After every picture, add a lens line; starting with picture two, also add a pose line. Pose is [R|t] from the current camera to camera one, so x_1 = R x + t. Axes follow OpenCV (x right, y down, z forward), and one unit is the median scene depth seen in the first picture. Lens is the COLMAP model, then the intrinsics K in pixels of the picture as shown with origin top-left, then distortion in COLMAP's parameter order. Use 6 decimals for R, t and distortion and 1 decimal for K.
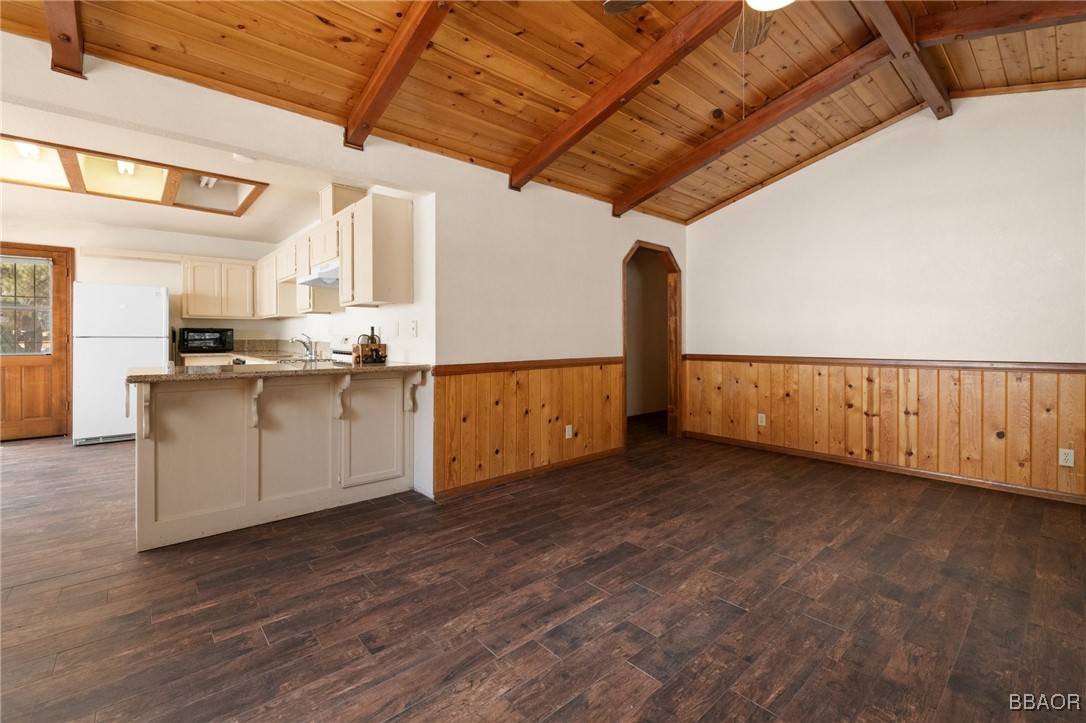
lens RADIAL K [[470.5, 0, 554.5], [0, 470.5, 337.6], [0, 0, 1]] dist [-0.000967, -0.002226]
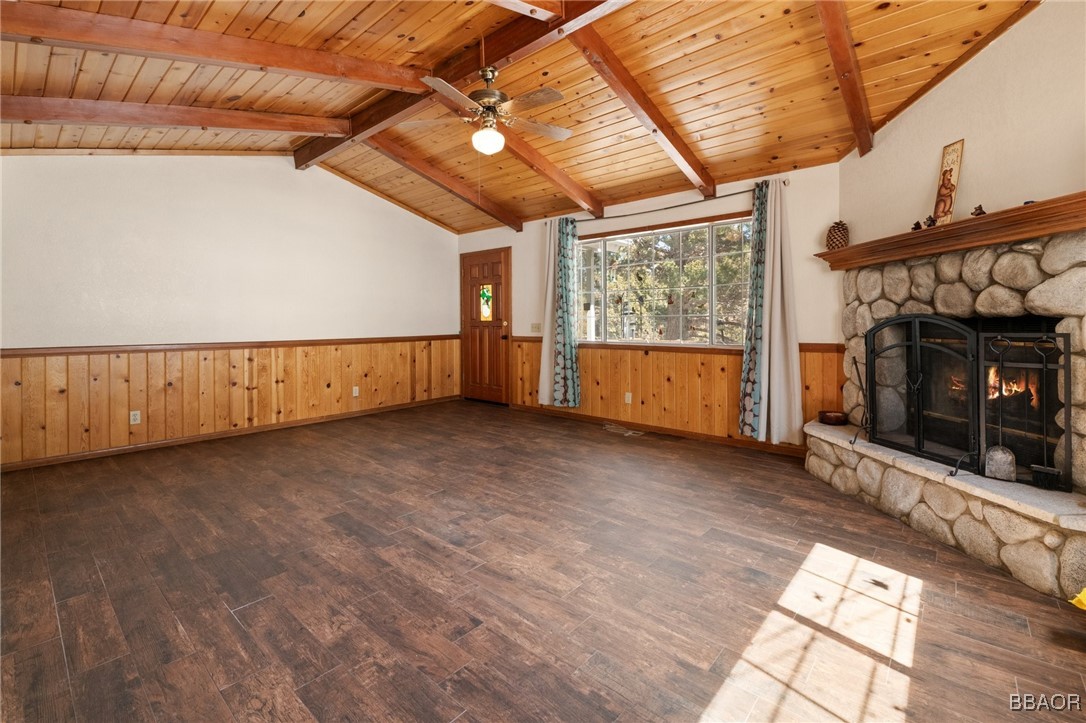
lens RADIAL K [[470.5, 0, 528.9], [0, 470.5, 330.9], [0, 0, 1]] dist [-0.000967, -0.002226]
pose [[-0.102247, -0.013913, 0.994662, -0.819161], [0.002236, 0.999896, 0.014216, 0.001333], [-0.994757, 0.003677, -0.102205, 0.569443]]
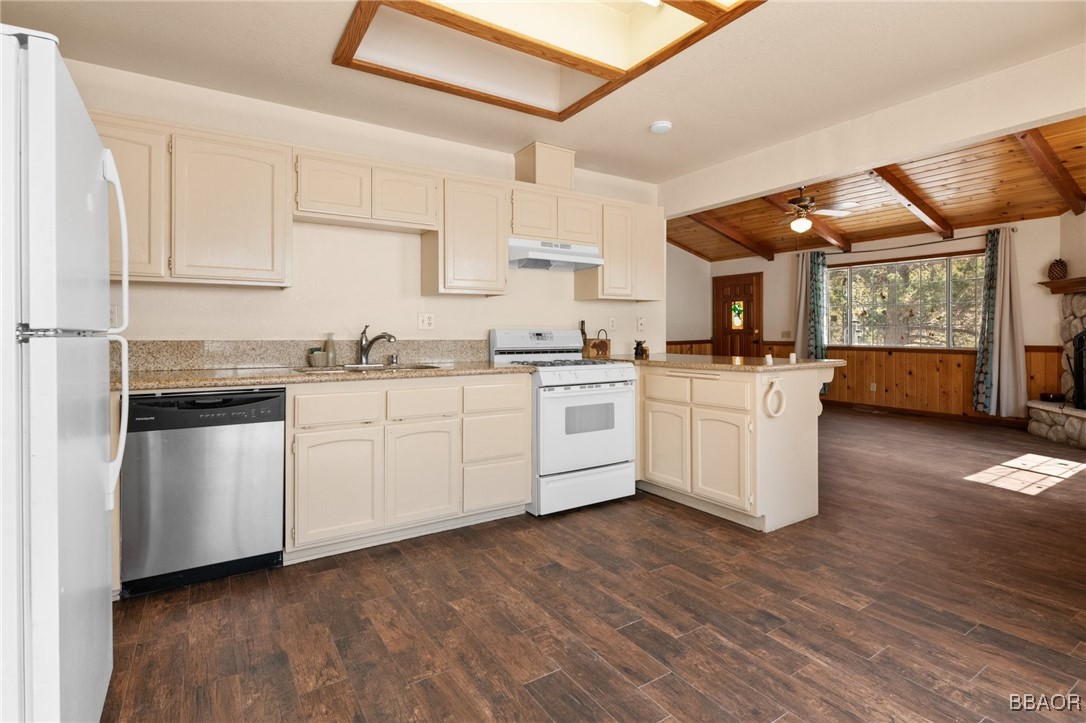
lens RADIAL K [[546.7, 0, 511.6], [0, 546.7, 339.1], [0, 0, 1]] dist [0.003040, -0.000480]
pose [[0.164598, -0.014237, 0.986258, -2.023774], [0.002026, 0.999899, 0.014096, -0.003517], [-0.986359, -0.000322, 0.164610, 1.305826]]
